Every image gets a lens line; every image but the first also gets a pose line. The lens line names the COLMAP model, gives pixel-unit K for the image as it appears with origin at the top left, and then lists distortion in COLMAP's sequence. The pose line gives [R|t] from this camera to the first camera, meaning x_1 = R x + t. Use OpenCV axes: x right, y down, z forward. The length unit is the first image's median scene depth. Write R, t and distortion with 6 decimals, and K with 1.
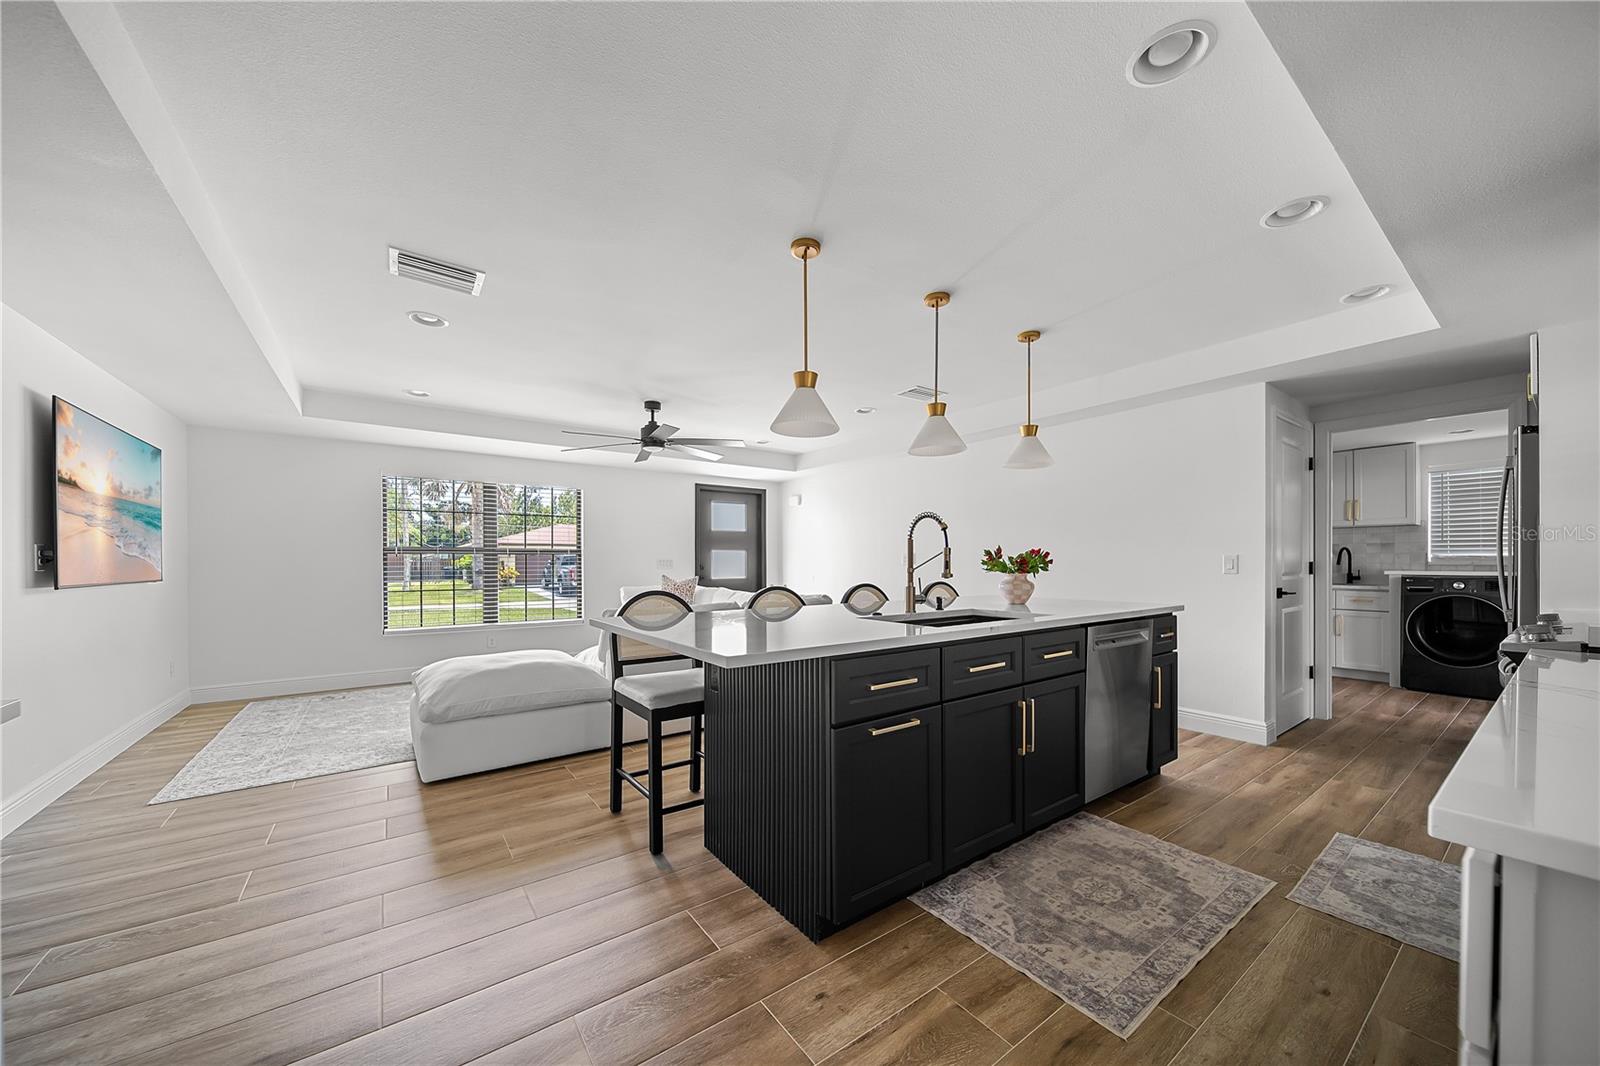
lens RADIAL K [[573.1, 0, 782.1], [0, 573.1, 564.5], [0, 0, 1]] dist [-0.005197, -0.000350]
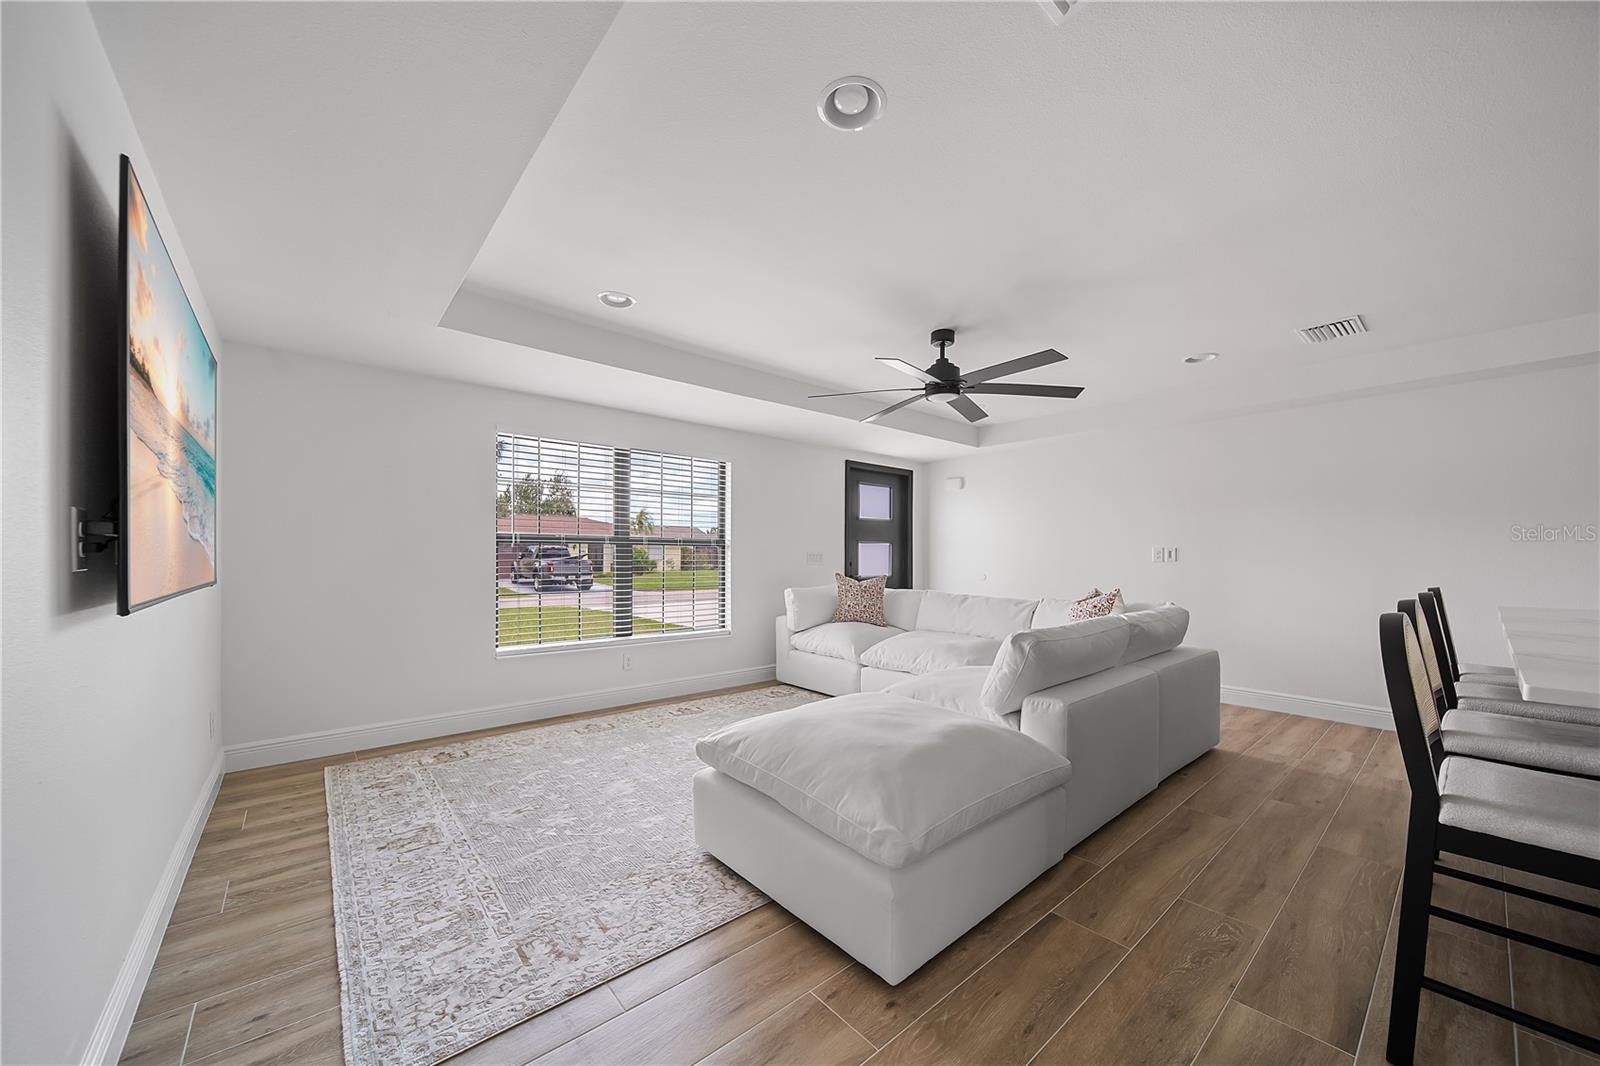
lens RADIAL K [[573.1, 0, 785.4], [0, 573.1, 556.2], [0, 0, 1]] dist [-0.005197, -0.000350]
pose [[0.995699, 0.006285, 0.092434, -0.816740], [-0.005759, 0.999966, -0.005955, 0.000330], [-0.092468, 0.005397, 0.995701, 0.523475]]
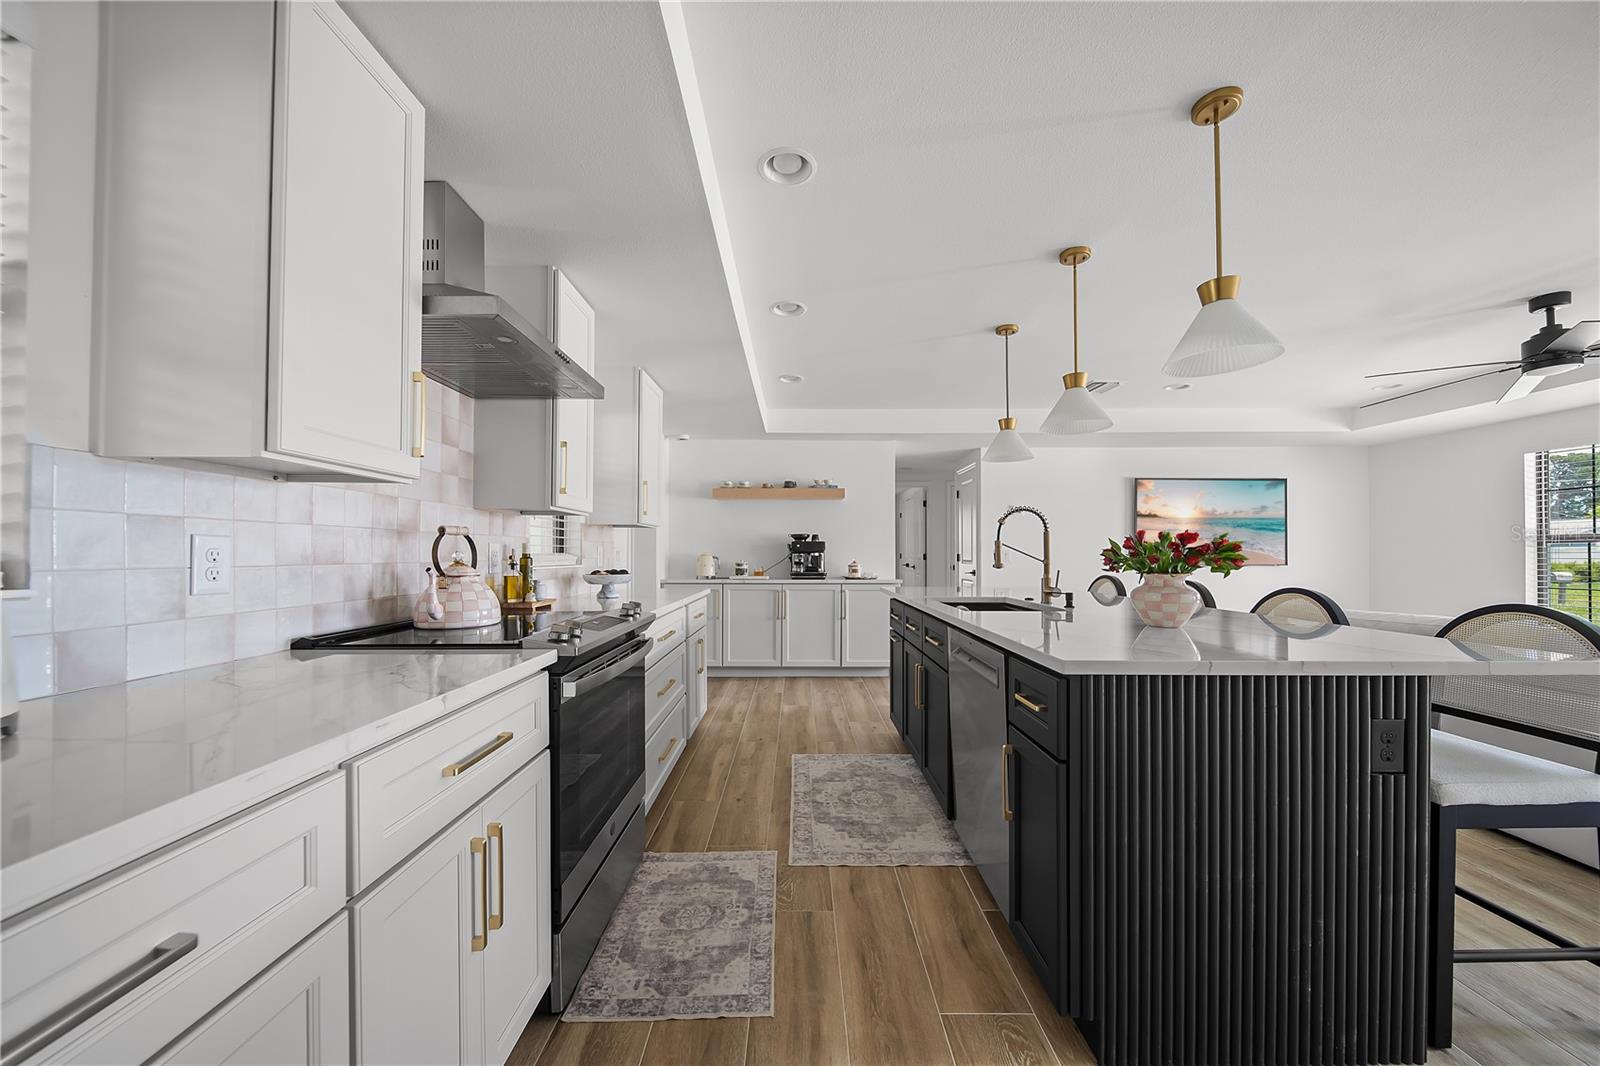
lens RADIAL K [[573.1, 0, 803.8], [0, 573.1, 549.6], [0, 0, 1]] dist [-0.005197, -0.000350]
pose [[-0.566334, -0.006694, -0.824149, 1.226791], [-0.006575, 0.999972, -0.003604, -0.003157], [0.824149, 0.003378, -0.566362, 1.152757]]
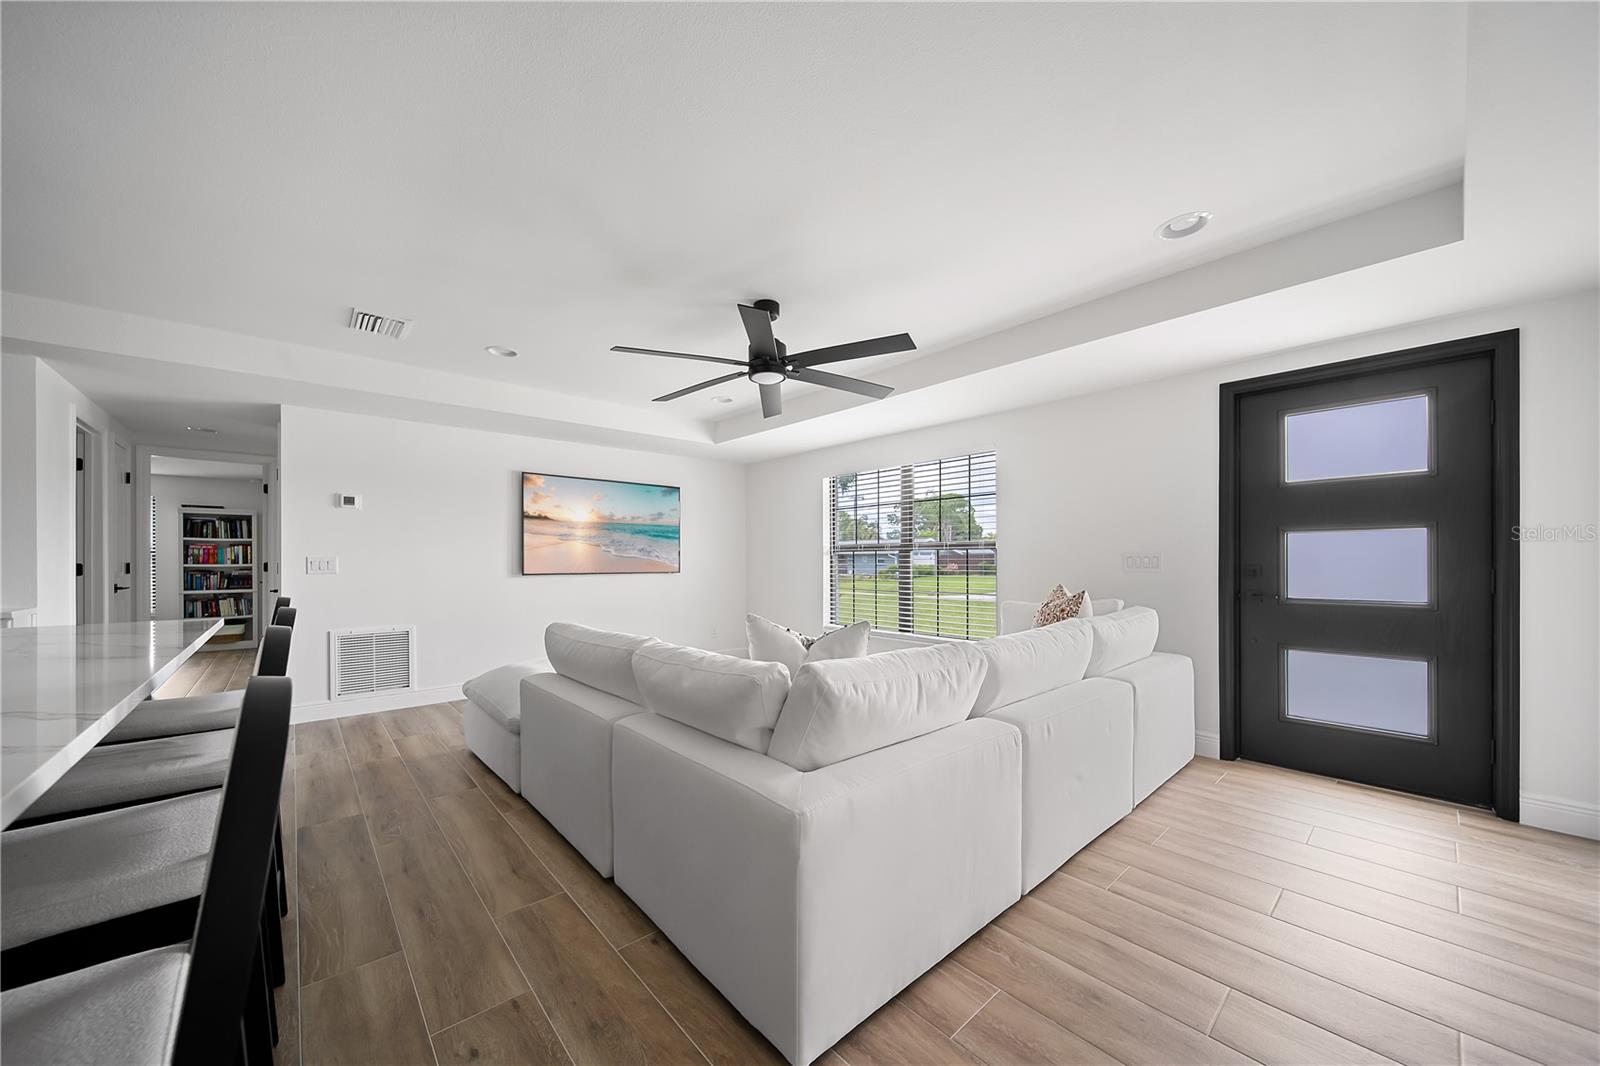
lens RADIAL K [[573.1, 0, 785.3], [0, 573.1, 563.2], [0, 0, 1]] dist [-0.005197, -0.000350]
pose [[0.119329, 0.004325, -0.992845, 0.655737], [-0.002297, 0.999989, 0.004080, -0.006717], [0.992852, 0.001794, 0.119338, 1.589384]]
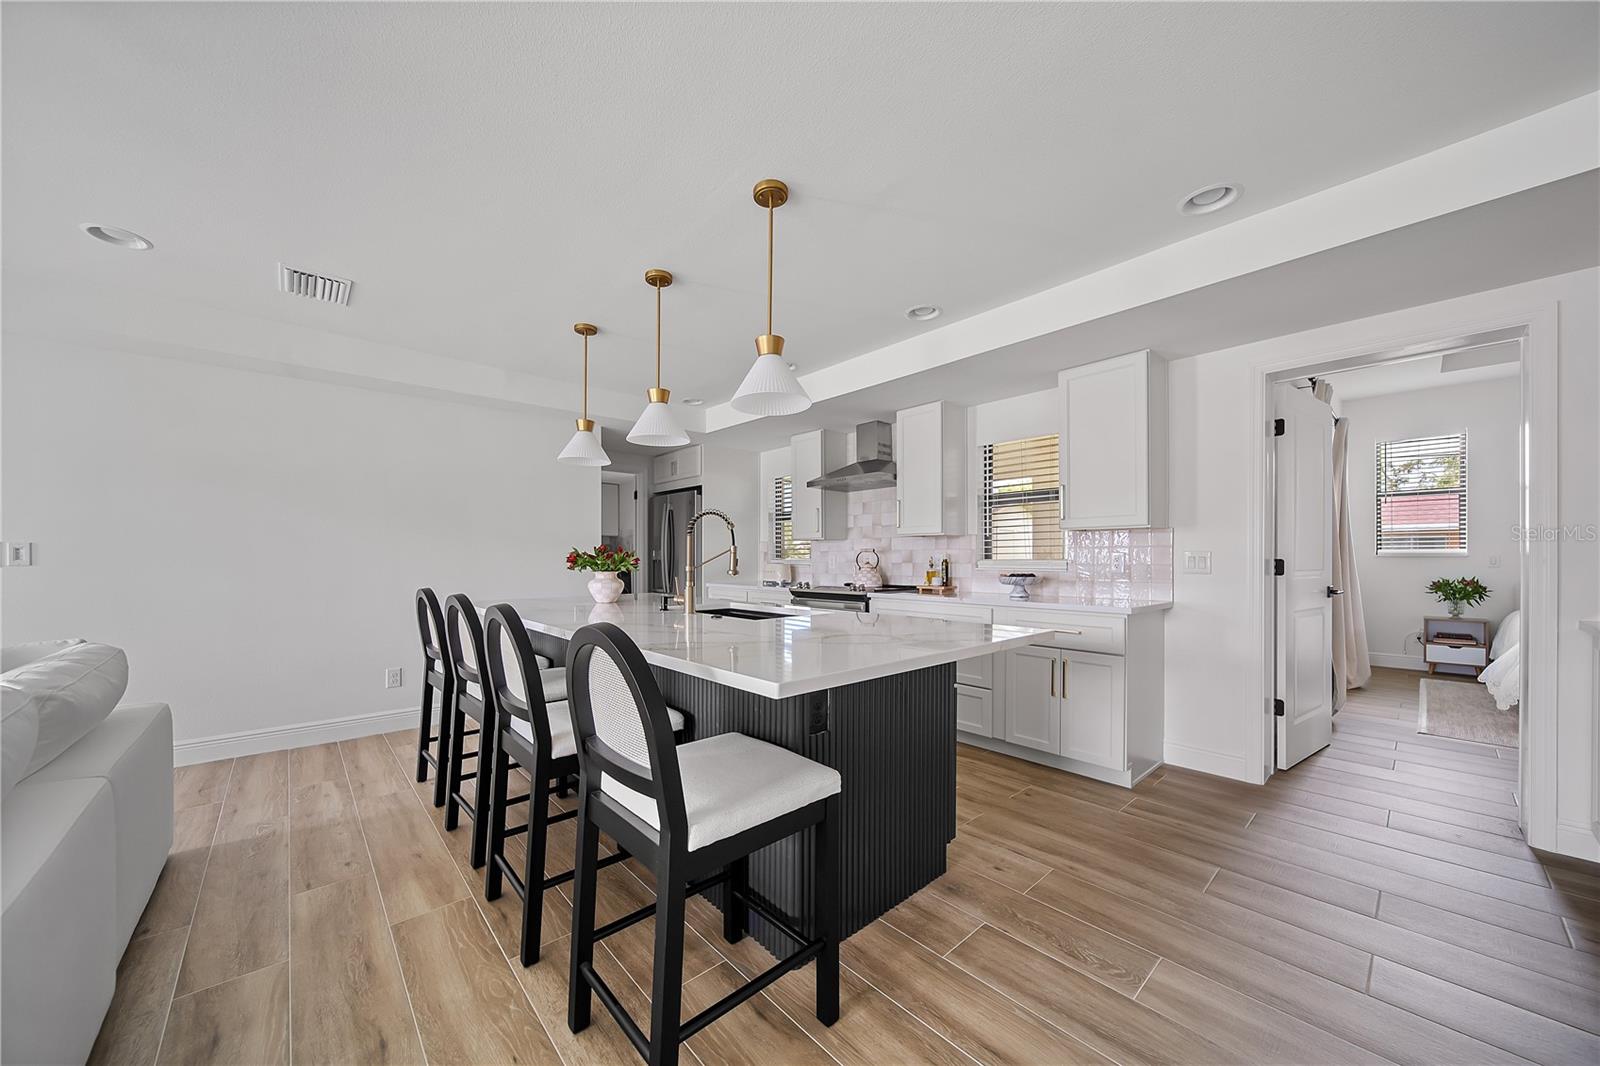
lens RADIAL K [[573.1, 0, 788.5], [0, 573.1, 563.6], [0, 0, 1]] dist [-0.005197, -0.000350]
pose [[-0.127172, -0.001065, 0.991880, -0.673909], [0.006902, 0.999974, 0.001959, -0.000440], [-0.991857, 0.007095, -0.127162, 0.898946]]
